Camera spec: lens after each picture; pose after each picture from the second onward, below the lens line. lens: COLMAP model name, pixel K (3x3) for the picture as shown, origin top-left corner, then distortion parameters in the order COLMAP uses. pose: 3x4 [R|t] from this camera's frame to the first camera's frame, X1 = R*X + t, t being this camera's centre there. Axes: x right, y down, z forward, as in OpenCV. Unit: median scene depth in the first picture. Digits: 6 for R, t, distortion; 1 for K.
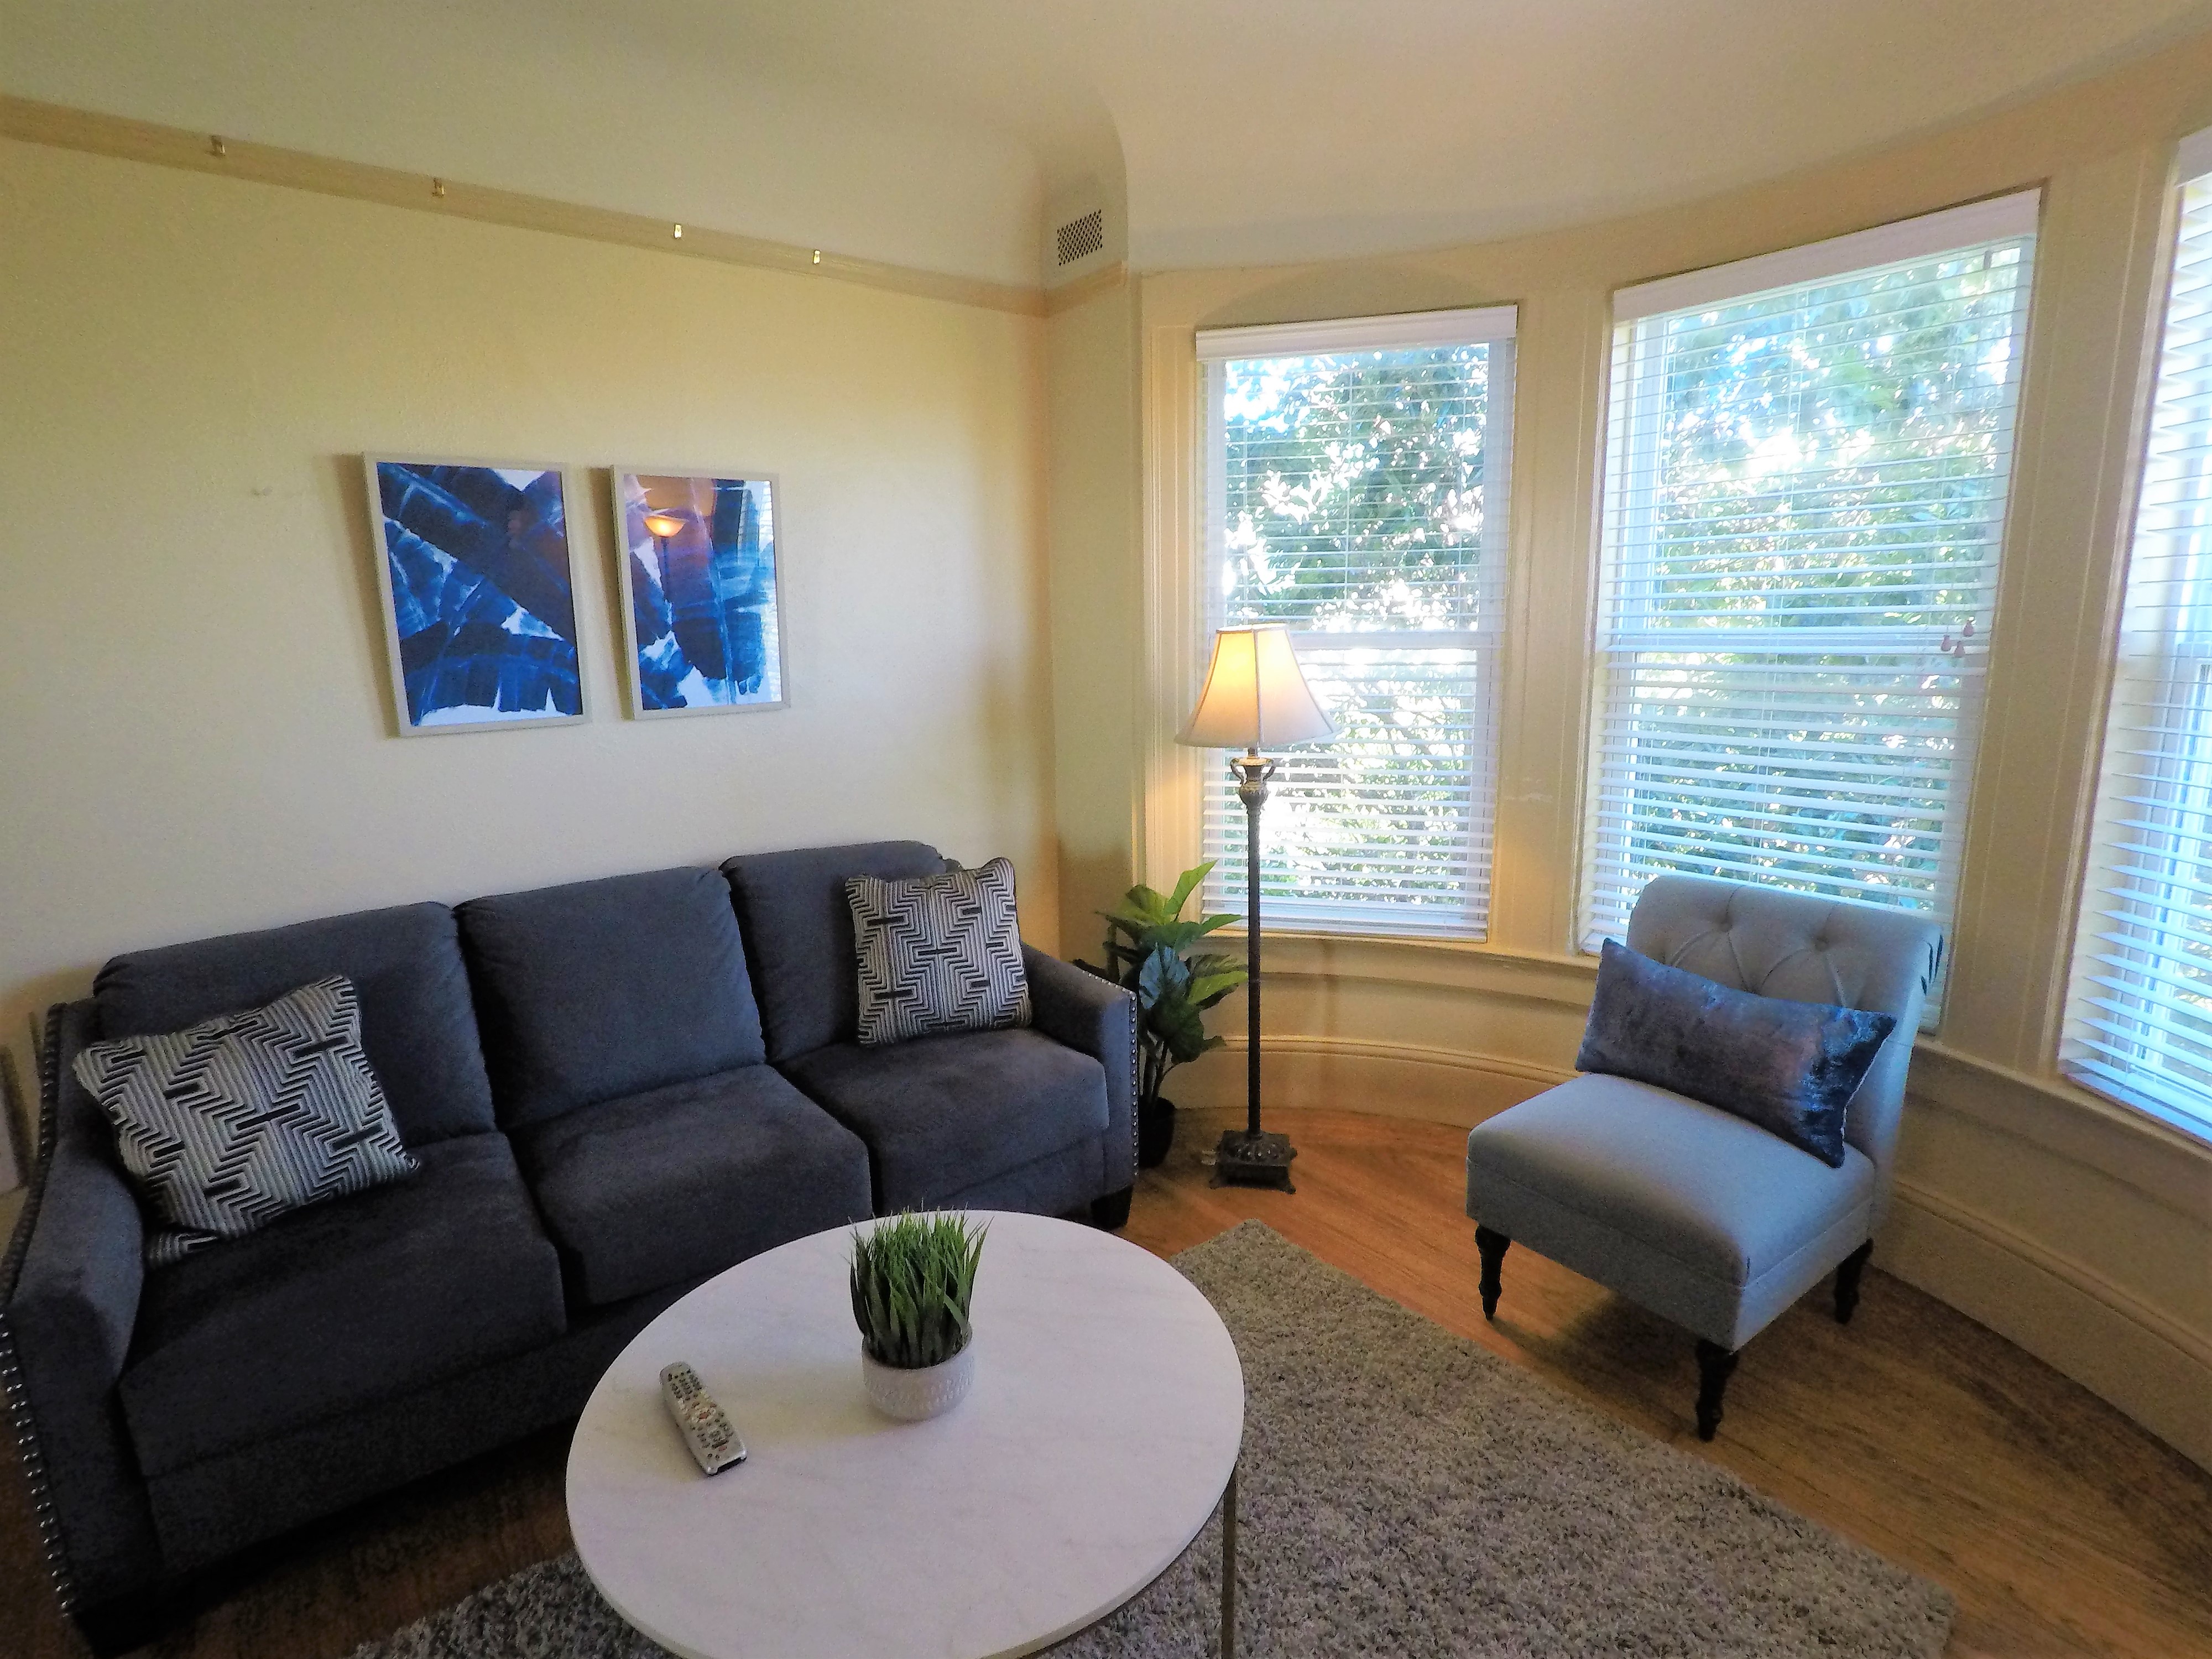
lens RADIAL K [[1125.2, 0, 1106.0], [0, 1125.2, 829.5], [0, 0, 1]] dist [-0.031691, 0.014617]
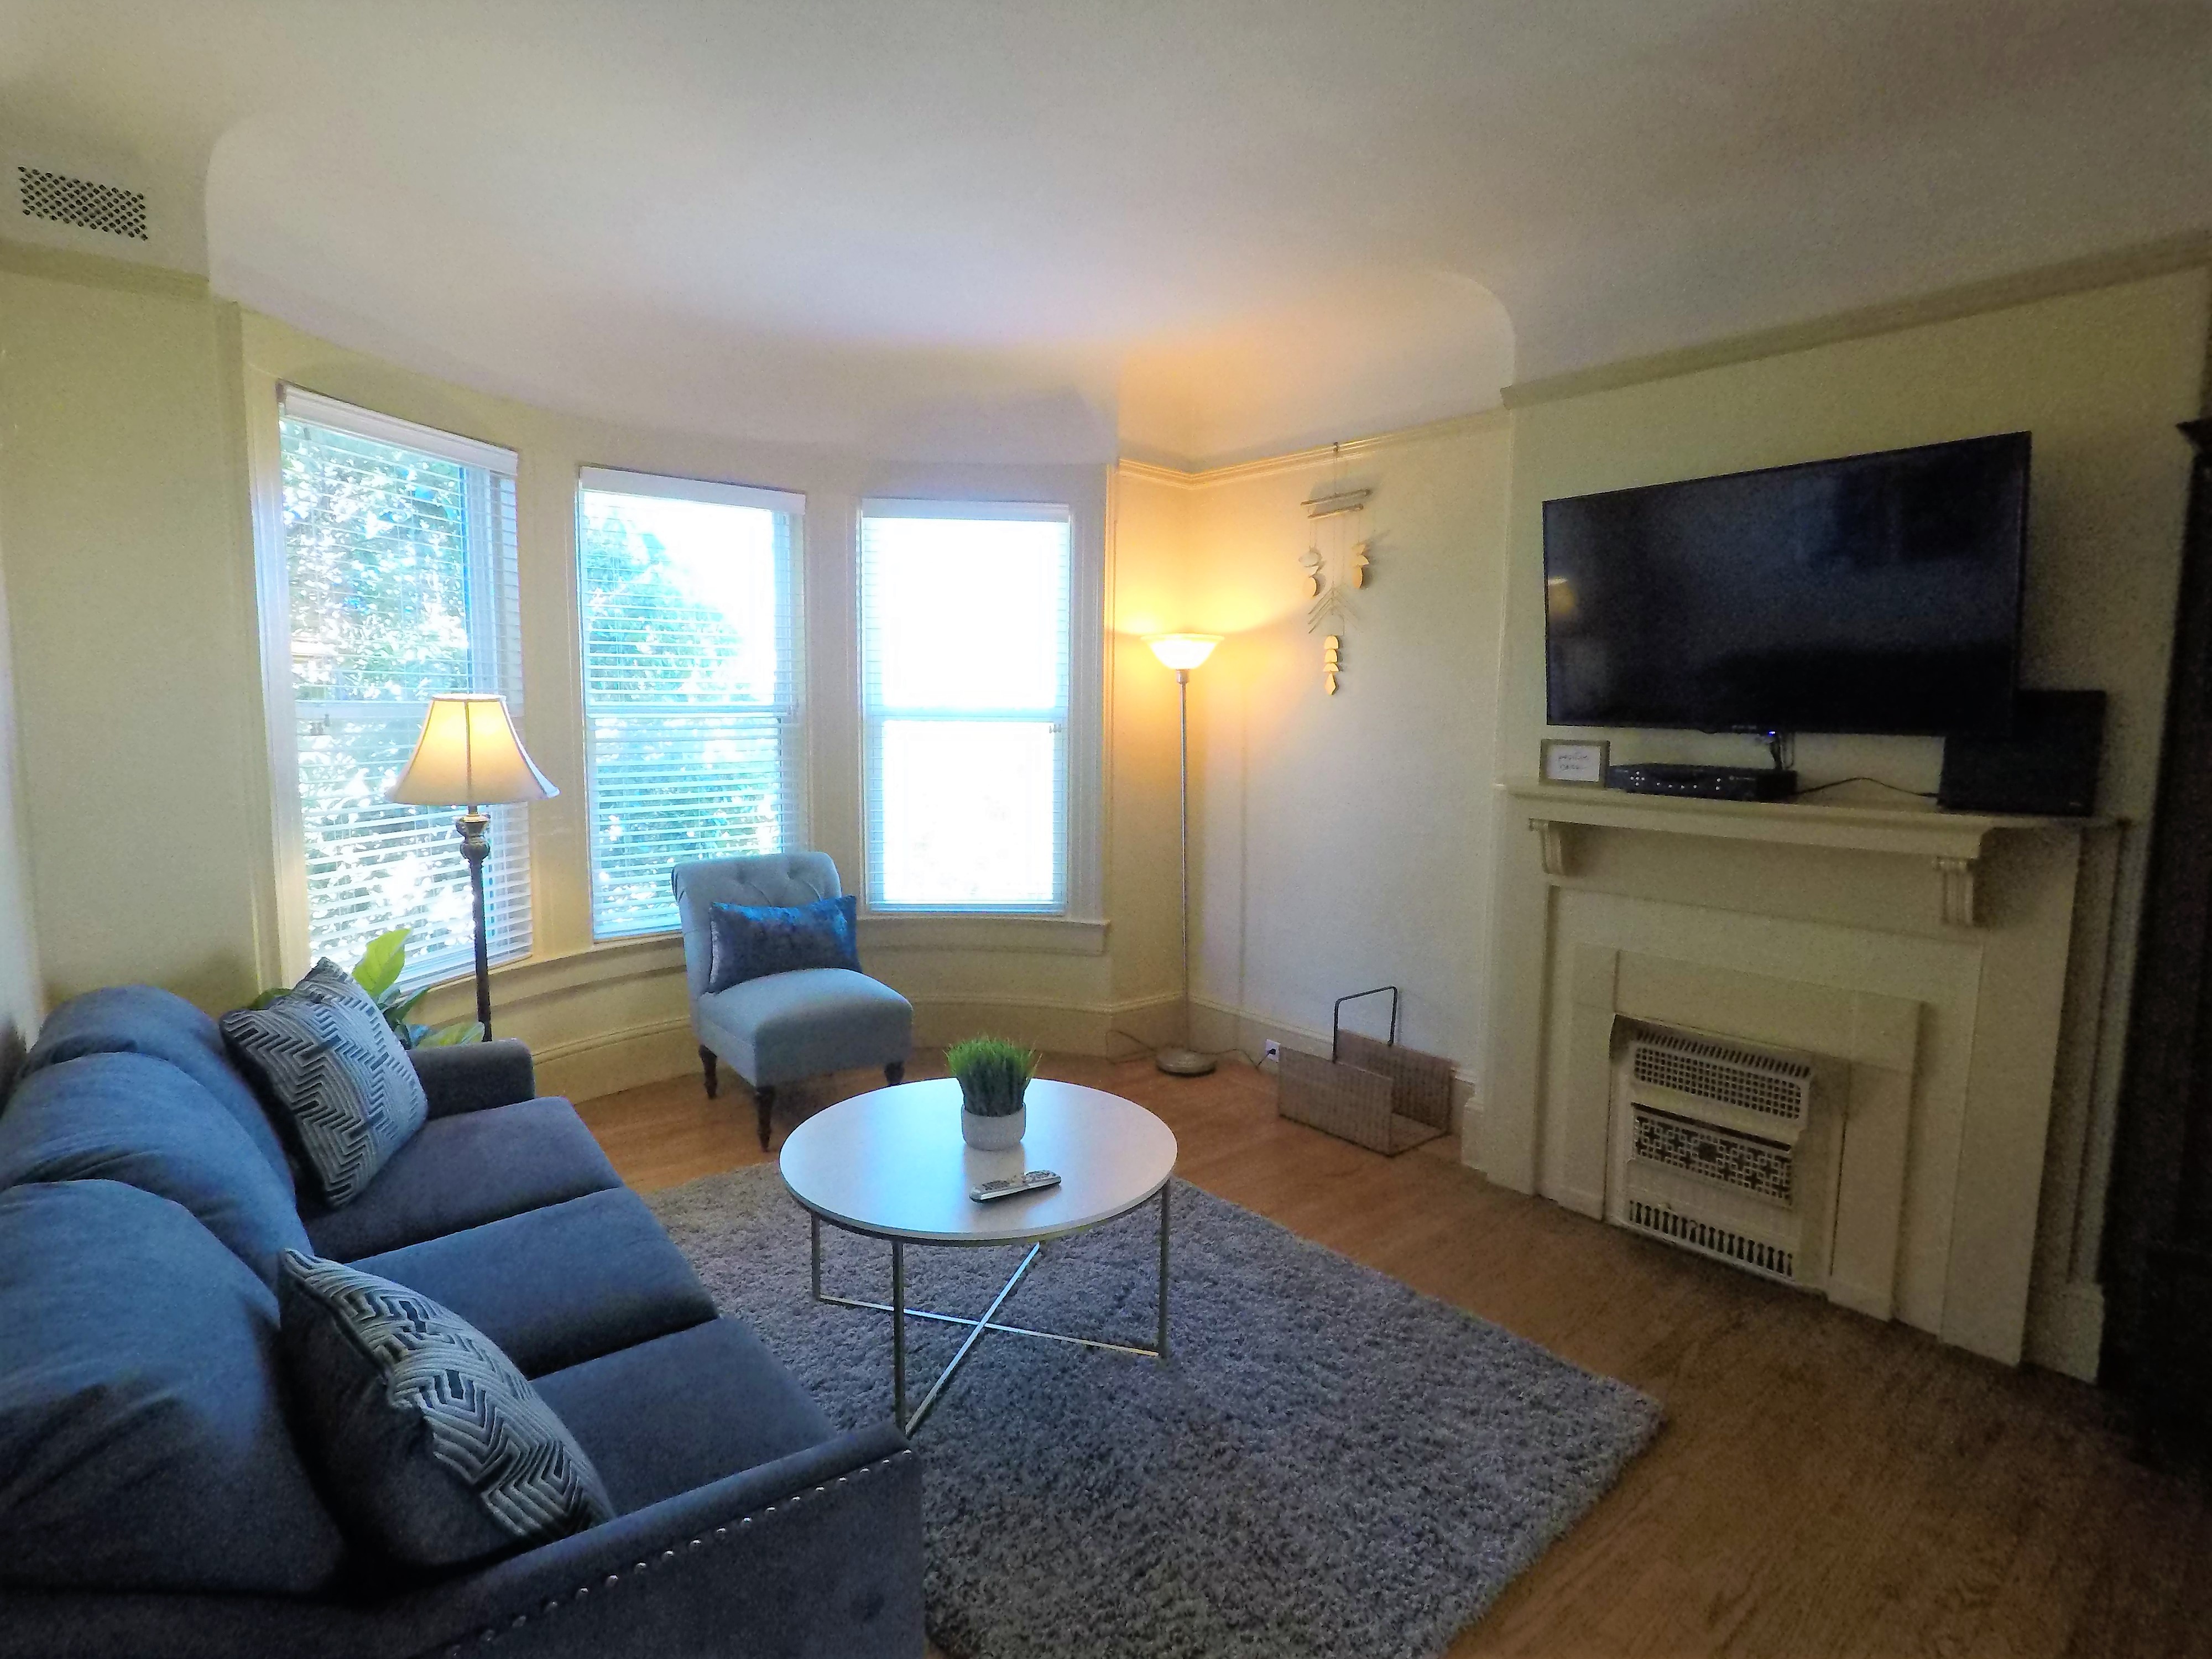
lens RADIAL K [[1125.2, 0, 1106.0], [0, 1125.2, 829.5], [0, 0, 1]] dist [-0.031691, 0.014617]
pose [[-0.030437, -0.100187, 0.994503, -0.982792], [0.176867, 0.978724, 0.104010, -0.054767], [-0.983764, 0.179060, -0.012069, 0.425078]]
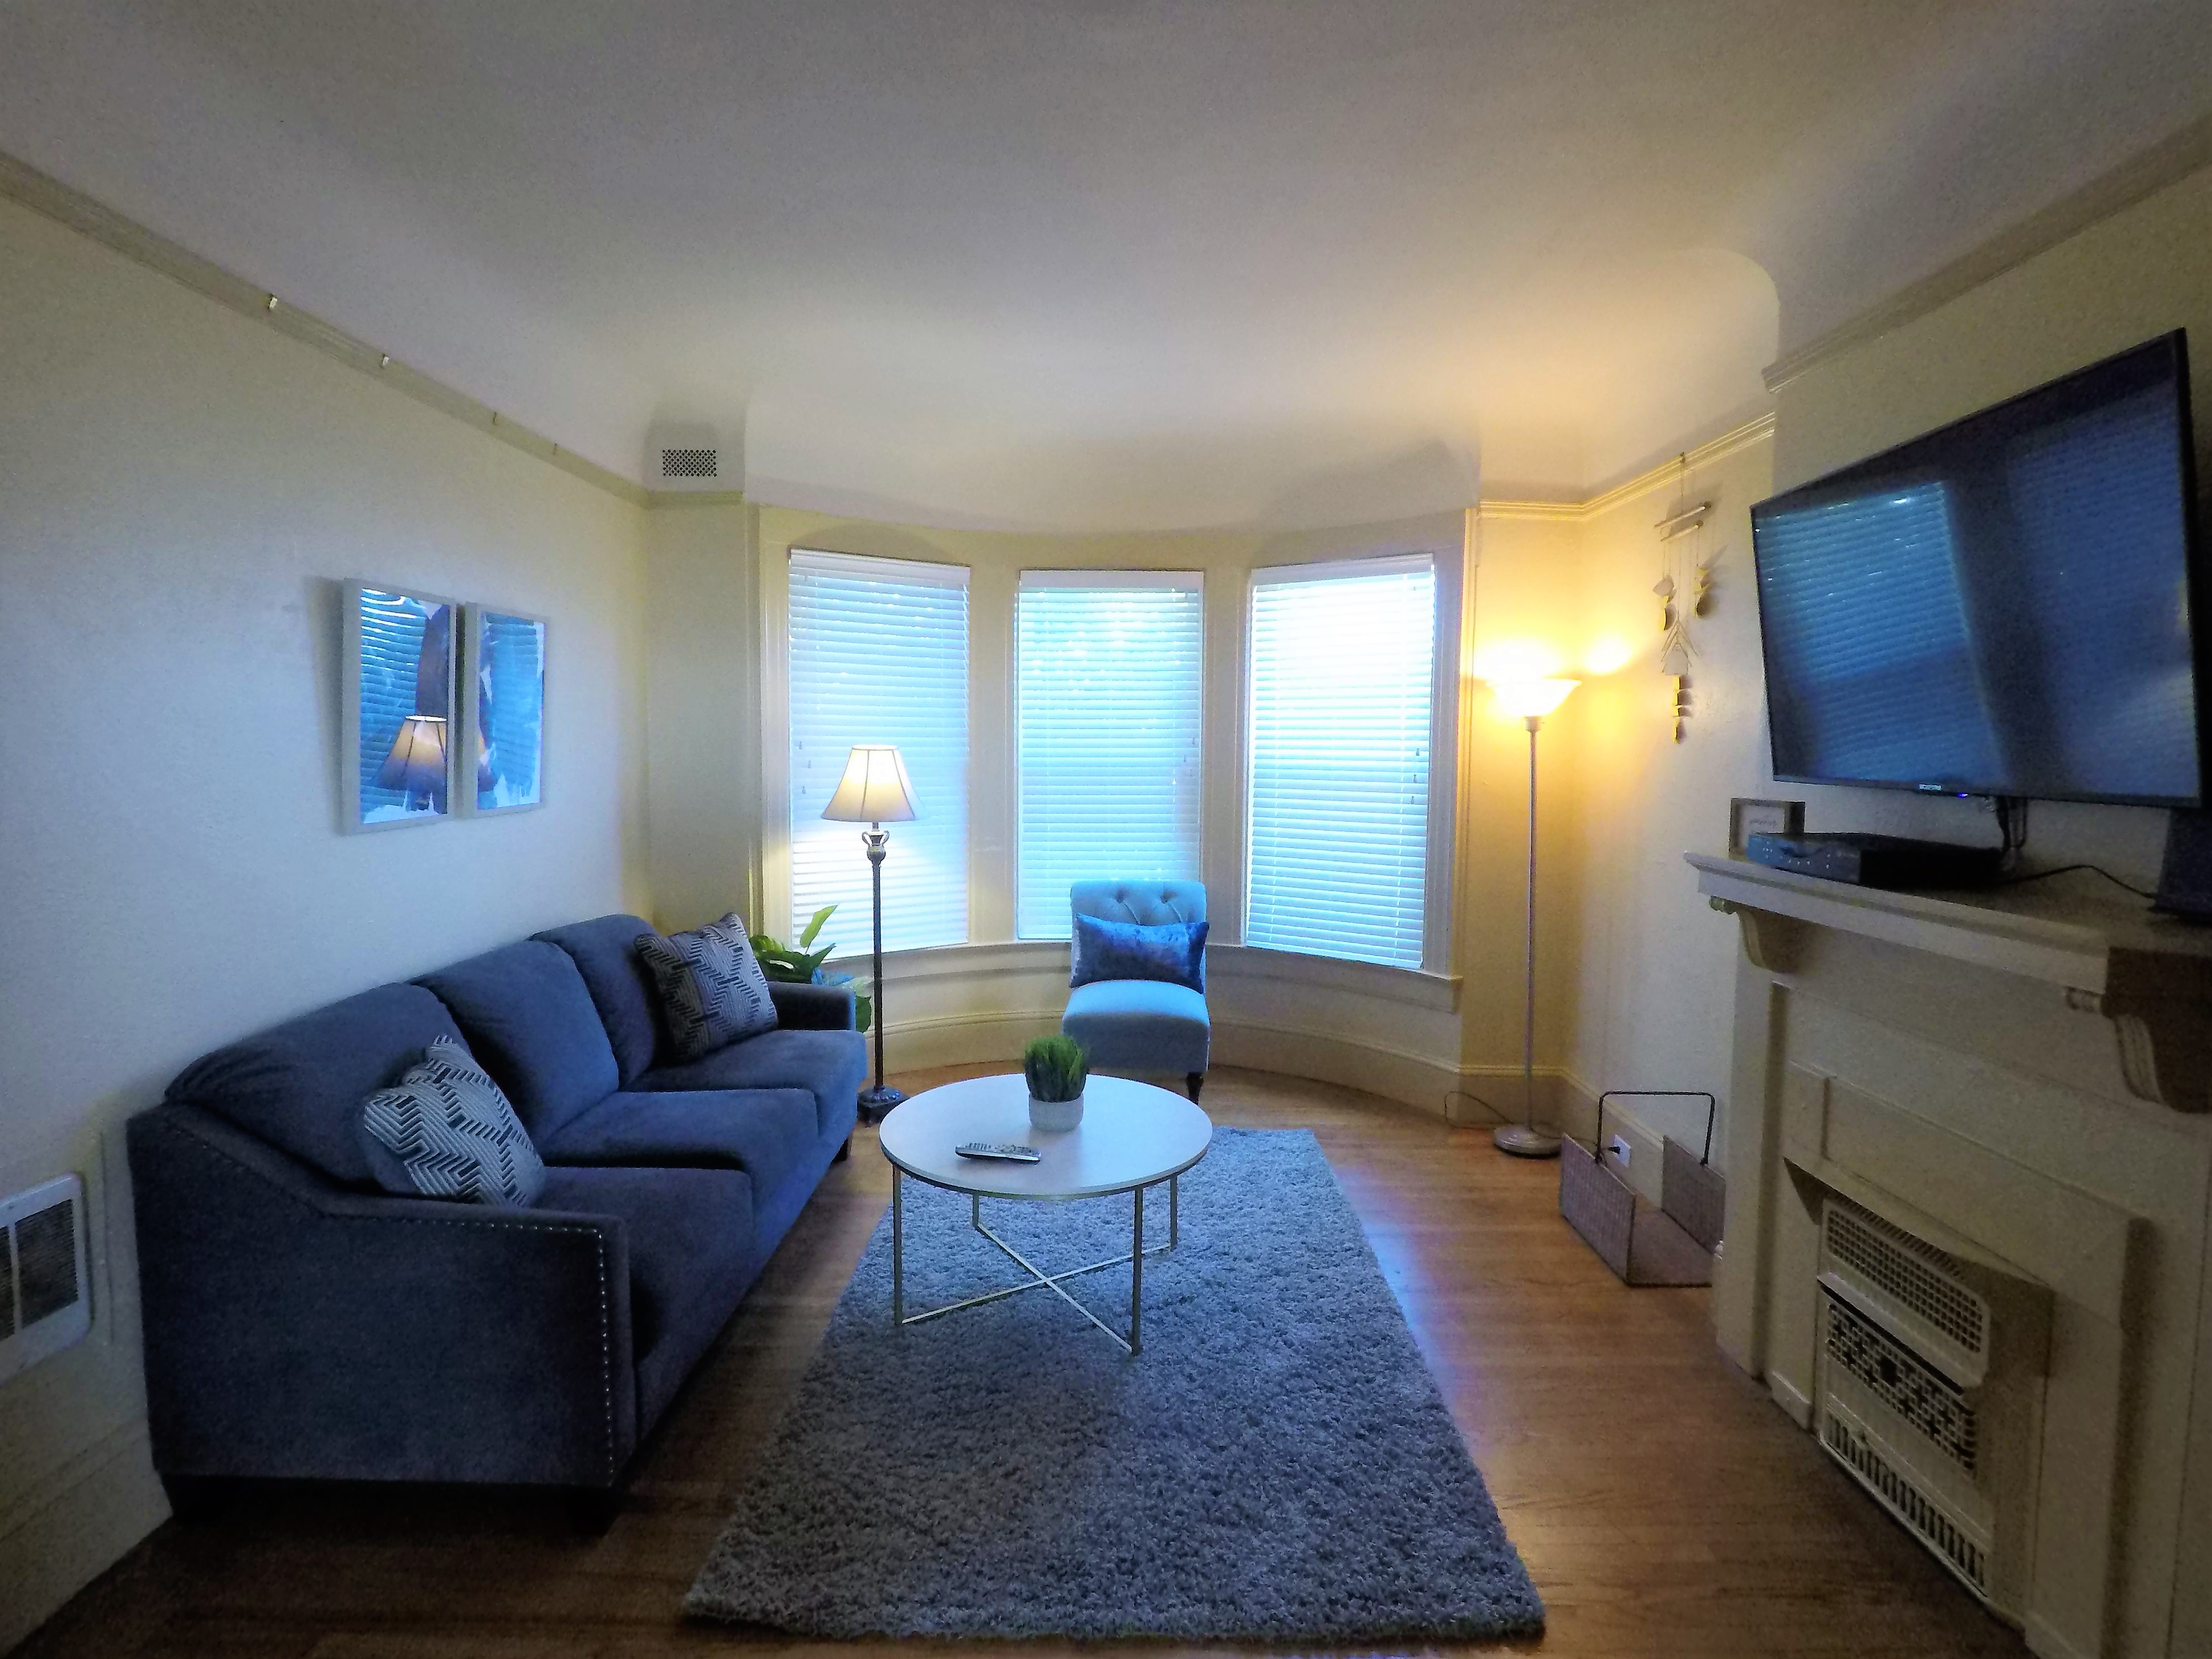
lens RADIAL K [[1125.2, 0, 1106.0], [0, 1125.2, 829.5], [0, 0, 1]] dist [-0.031691, 0.014617]
pose [[0.623765, -0.044192, 0.780362, -0.893447], [0.131561, 0.990092, -0.049091, 0.053814], [-0.770460, 0.133286, 0.623398, -0.204973]]
